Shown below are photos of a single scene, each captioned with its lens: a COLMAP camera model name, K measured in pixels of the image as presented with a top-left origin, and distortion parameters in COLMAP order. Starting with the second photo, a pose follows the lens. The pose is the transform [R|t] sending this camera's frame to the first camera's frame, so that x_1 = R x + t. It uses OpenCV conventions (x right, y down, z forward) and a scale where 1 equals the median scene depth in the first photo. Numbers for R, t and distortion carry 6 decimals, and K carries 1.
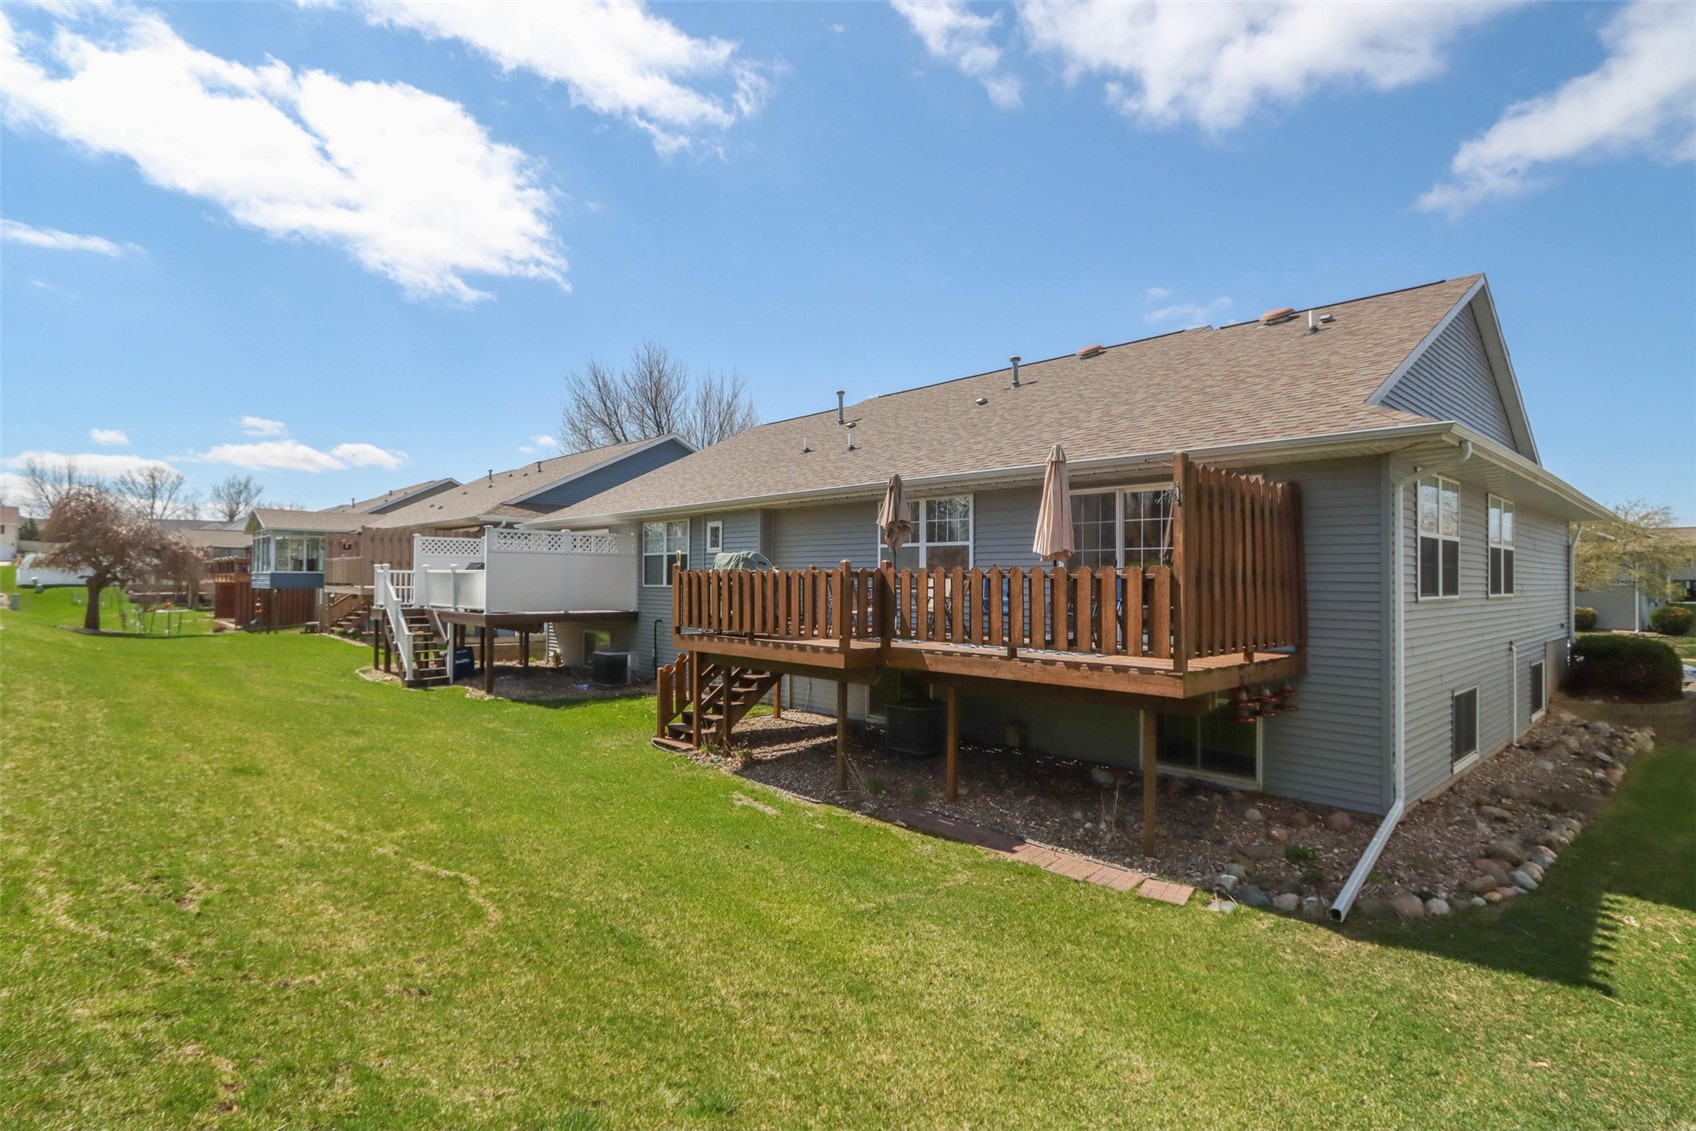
lens RADIAL K [[859.7, 0, 851.3], [0, 859.7, 565.8], [0, 0, 1]] dist [-0.013196, -0.002085]
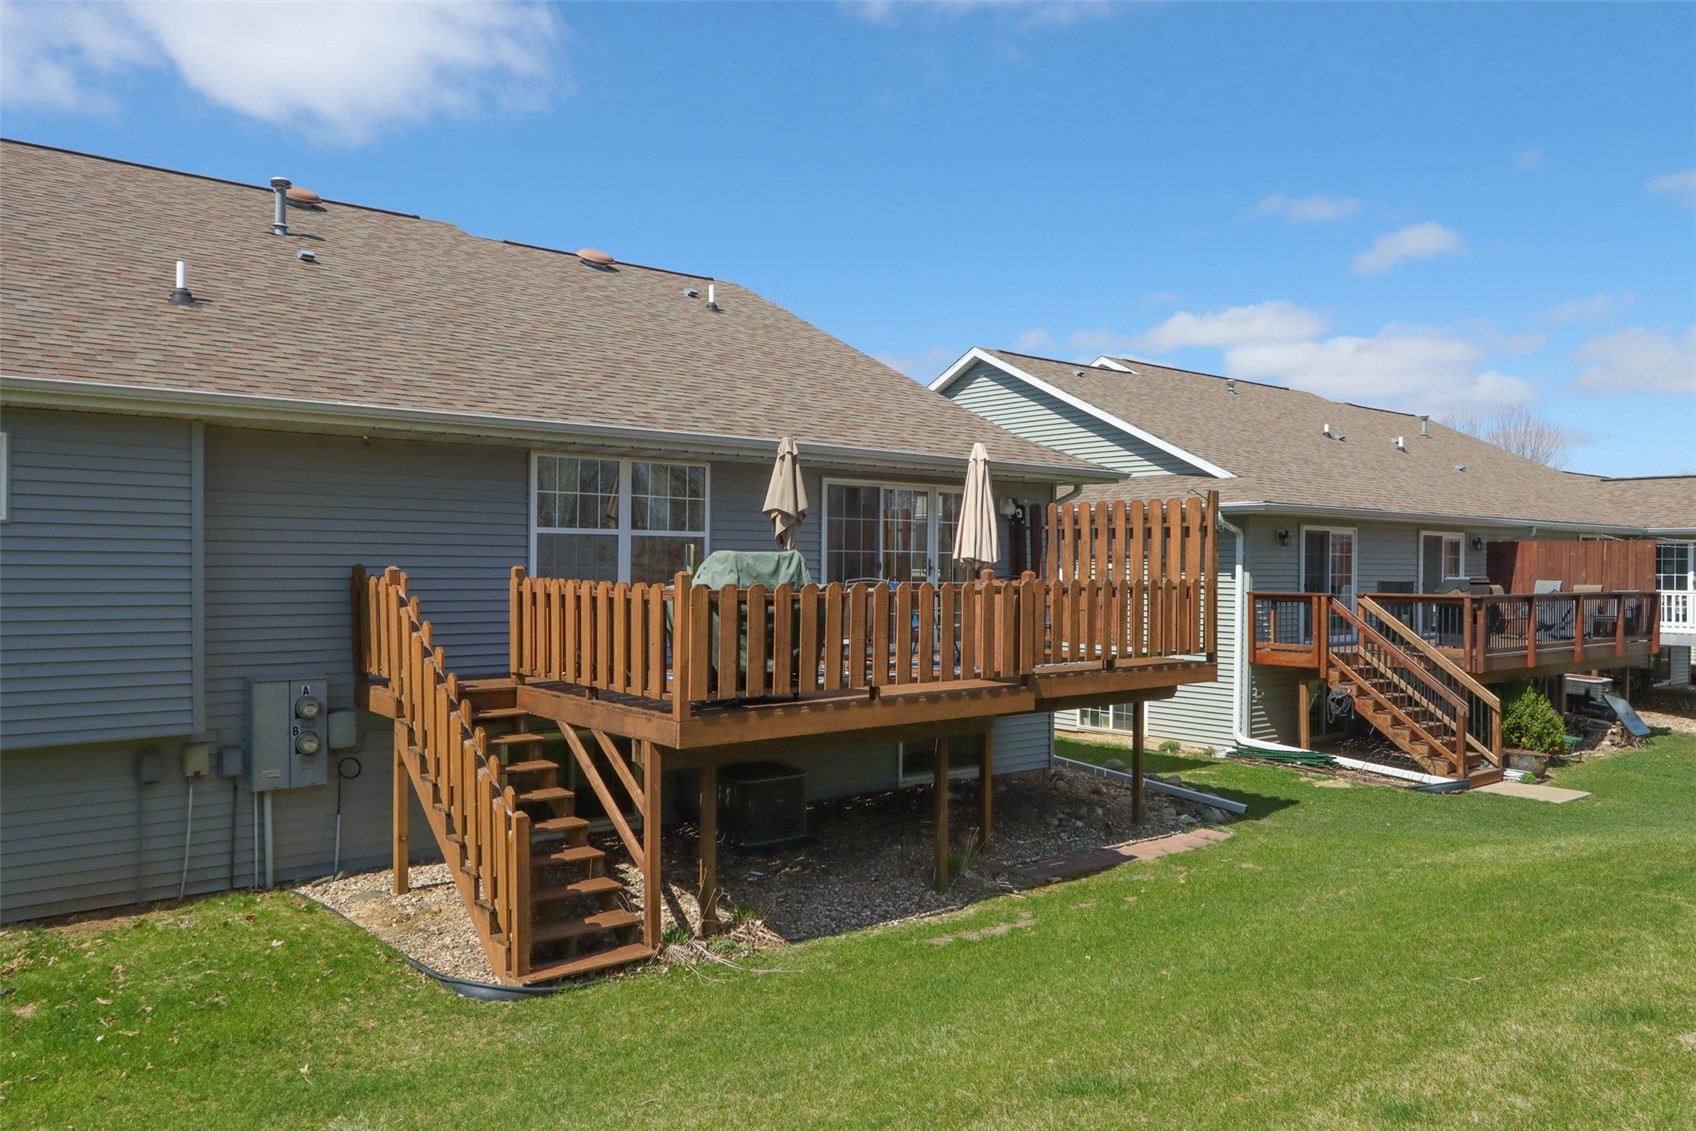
lens RADIAL K [[1280.6, 0, 850.0], [0, 1280.6, 570.4], [0, 0, 1]] dist [0.002837, 0.000206]
pose [[0.028937, -0.012996, 0.999497, -1.105951], [-0.022204, 0.999660, 0.013641, -0.018085], [-0.999335, -0.022588, 0.028638, 1.068763]]
